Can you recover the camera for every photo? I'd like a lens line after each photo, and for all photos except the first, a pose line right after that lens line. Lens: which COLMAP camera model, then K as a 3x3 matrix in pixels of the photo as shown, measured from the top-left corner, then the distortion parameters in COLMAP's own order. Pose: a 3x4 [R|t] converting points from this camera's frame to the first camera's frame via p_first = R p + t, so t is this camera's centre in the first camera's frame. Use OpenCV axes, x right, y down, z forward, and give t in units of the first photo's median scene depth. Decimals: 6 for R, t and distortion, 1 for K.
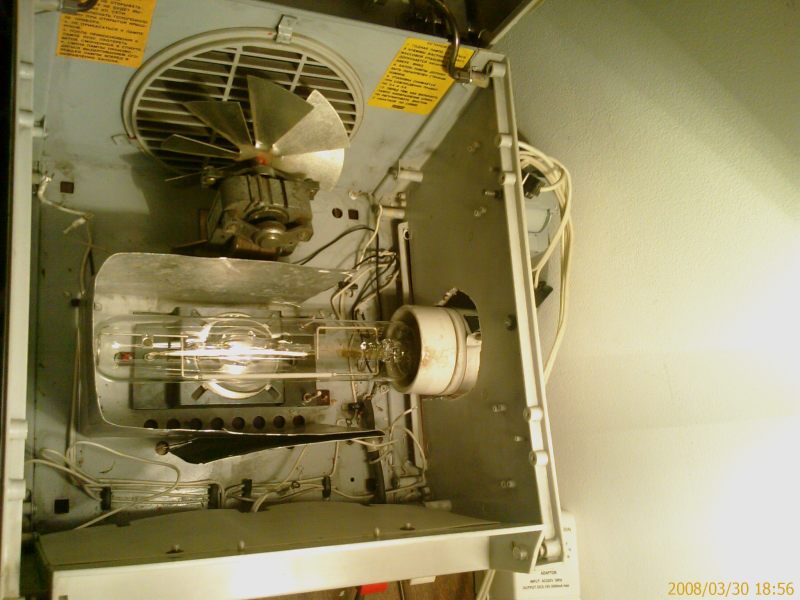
lens RADIAL K [[835.8, 0, 398.7], [0, 835.8, 323.2], [0, 0, 1]] dist [0.098695, -0.289176]
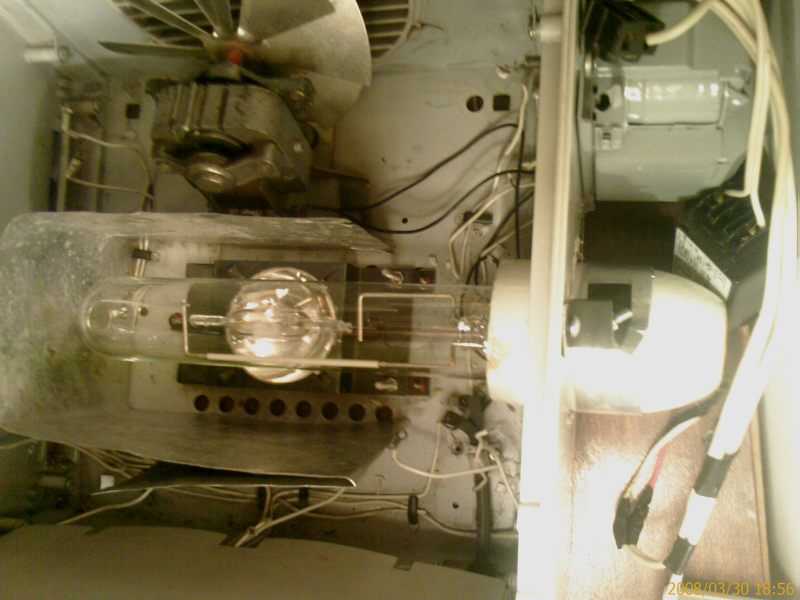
lens RADIAL K [[809.6, 0, 399.9], [0, 809.6, 318.8], [0, 0, 1]] dist [0.073193, -0.001555]
pose [[0.758260, 0.083863, -0.646536, 0.346793], [0.033931, 0.985272, 0.167595, -0.082796], [0.651069, -0.149019, 0.744247, 0.514134]]
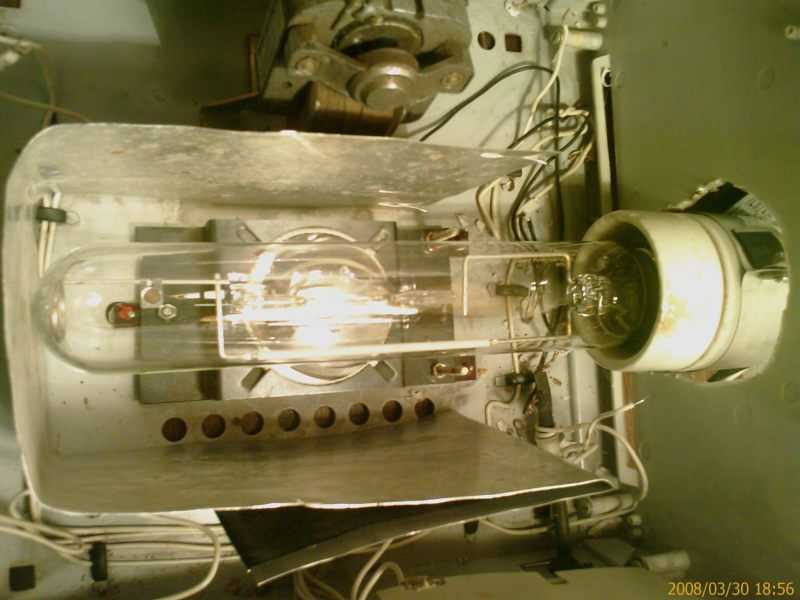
lens RADIAL K [[835.8, 0, 398.7], [0, 835.8, 323.2], [0, 0, 1]] dist [0.098695, -0.289176]
pose [[0.995671, 0.015416, -0.091658, -0.086569], [0.000421, 0.985391, 0.170308, -0.043665], [0.092945, -0.169609, 0.981119, 0.441231]]
